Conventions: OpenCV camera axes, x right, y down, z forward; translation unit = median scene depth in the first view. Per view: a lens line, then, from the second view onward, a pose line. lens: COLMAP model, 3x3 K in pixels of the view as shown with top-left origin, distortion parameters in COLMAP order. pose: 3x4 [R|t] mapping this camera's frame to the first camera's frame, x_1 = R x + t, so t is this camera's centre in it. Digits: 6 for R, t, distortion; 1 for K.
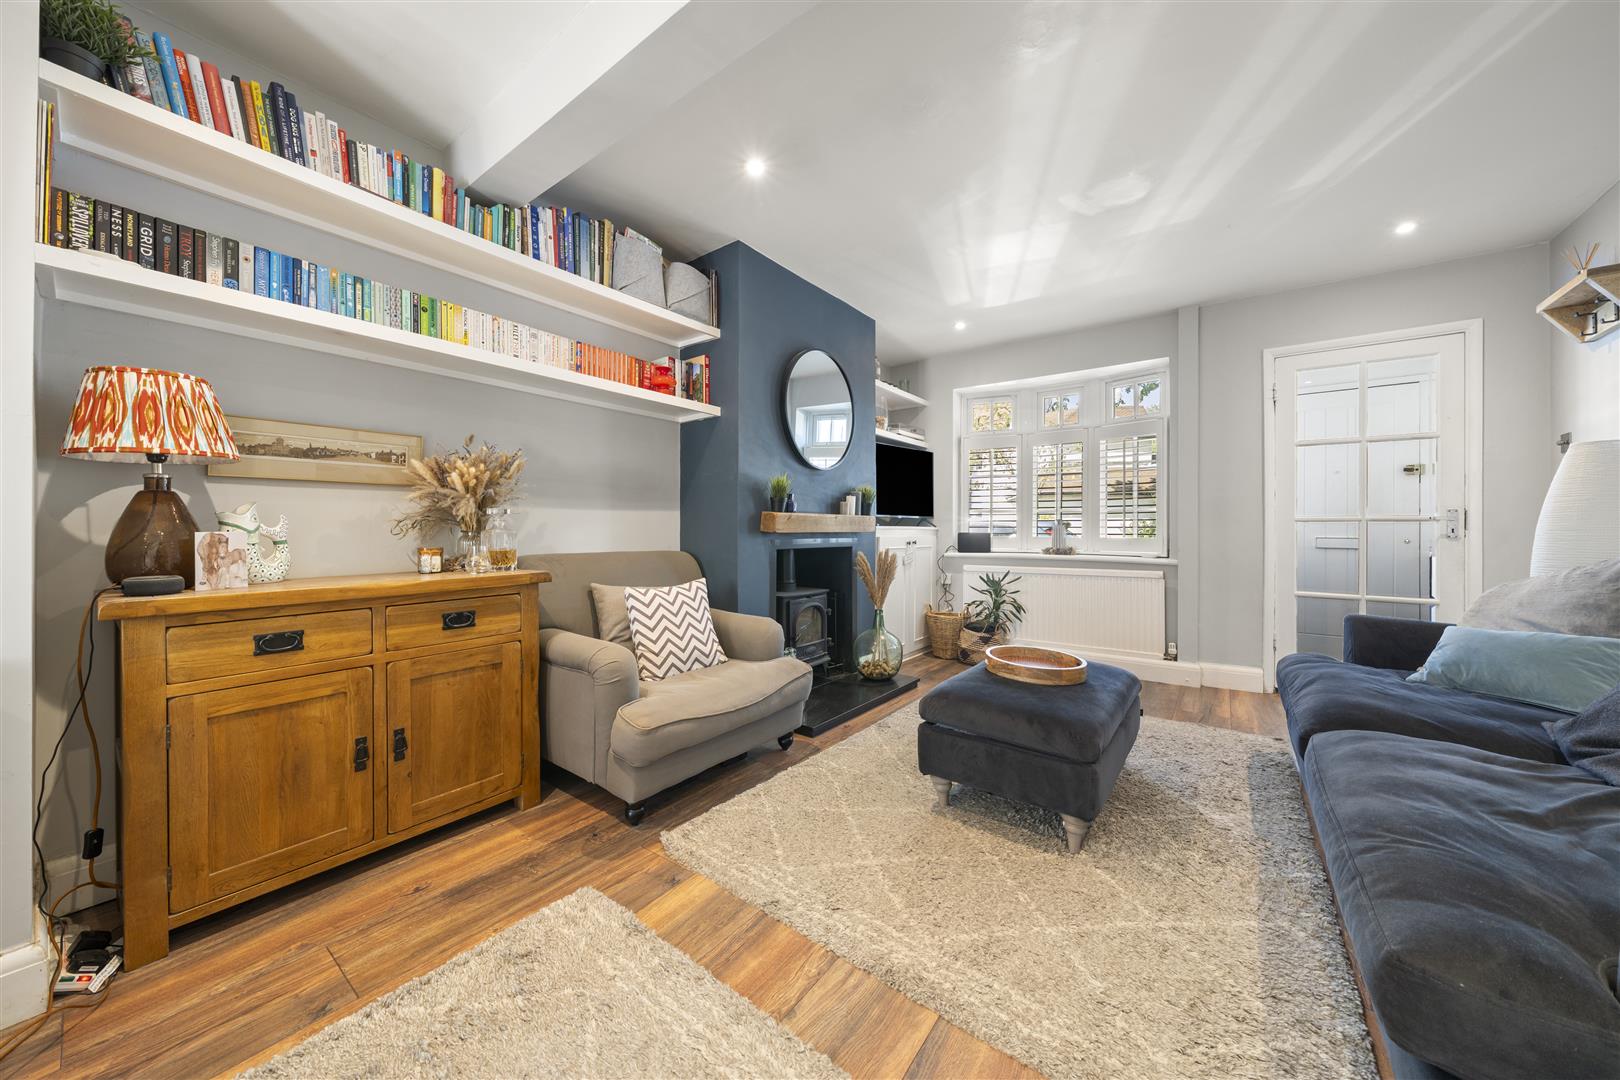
lens RADIAL K [[557.6, 0, 806.3], [0, 557.6, 527.6], [0, 0, 1]] dist [0.000713, -0.000013]
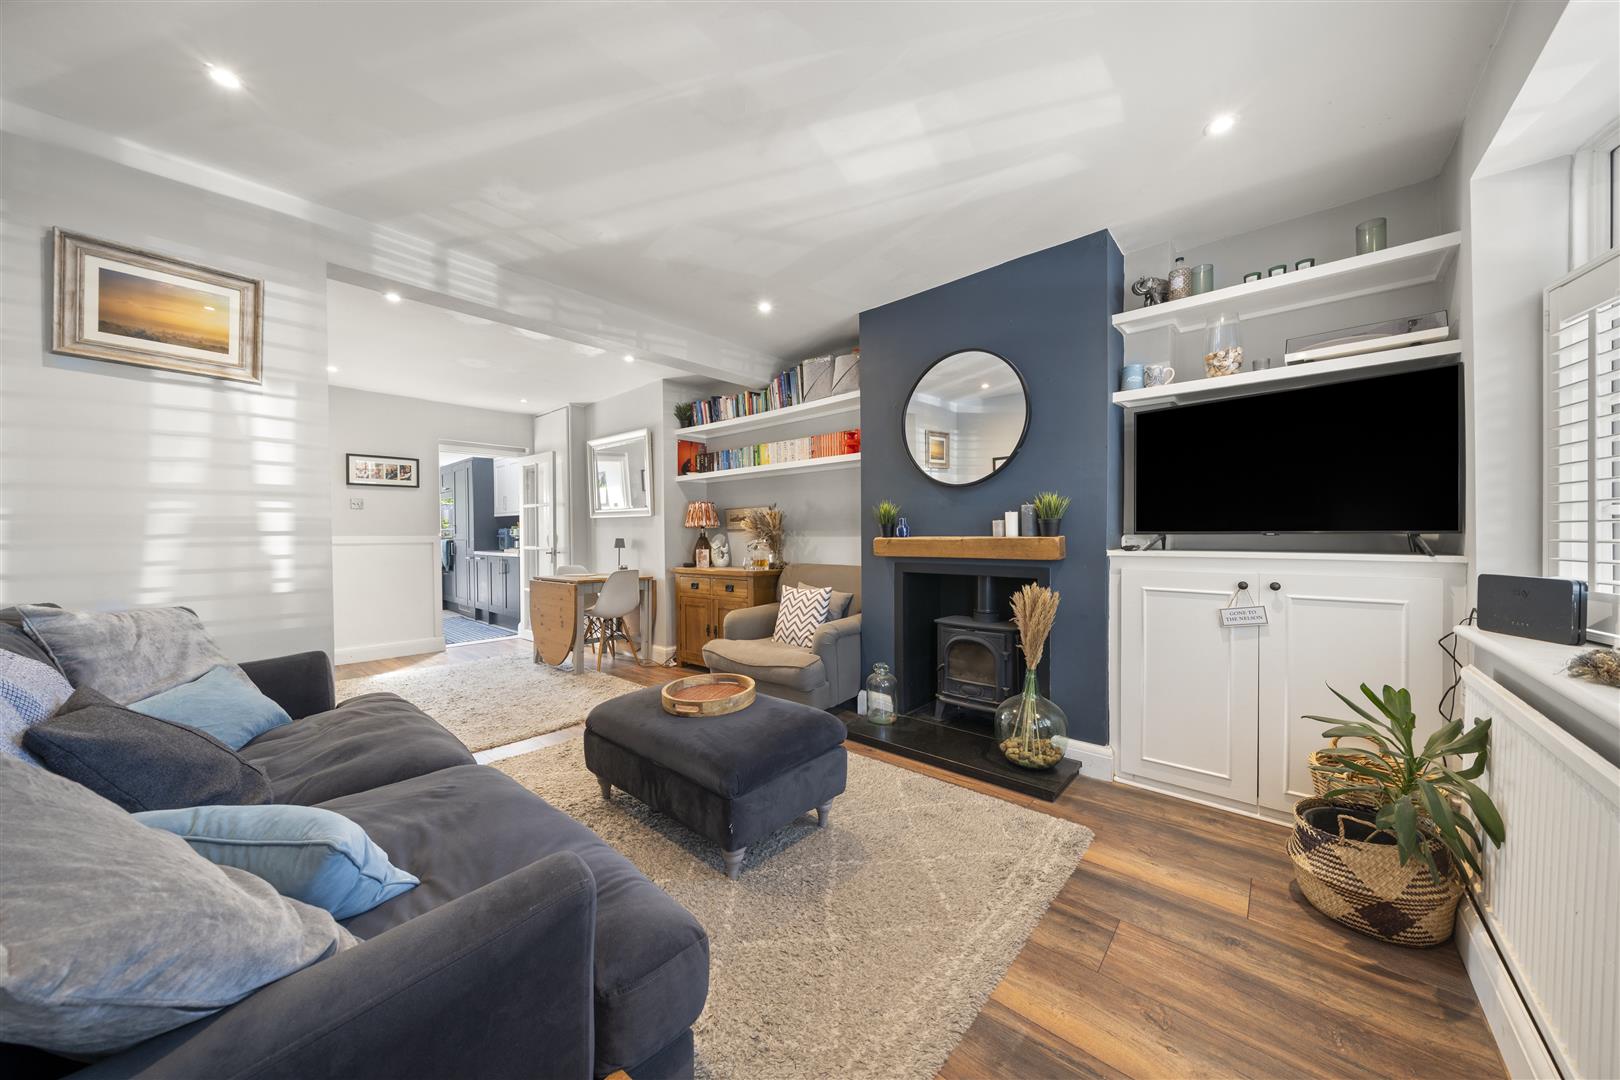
lens RADIAL K [[543.1, 0, 811.4], [0, 543.1, 545.2], [0, 0, 1]] dist [-0.000241, -0.000047]
pose [[-0.070565, 0.016022, -0.997378, 1.275864], [0.005451, 0.999862, 0.015677, -0.038806], [0.997492, -0.004331, -0.070643, 1.161242]]
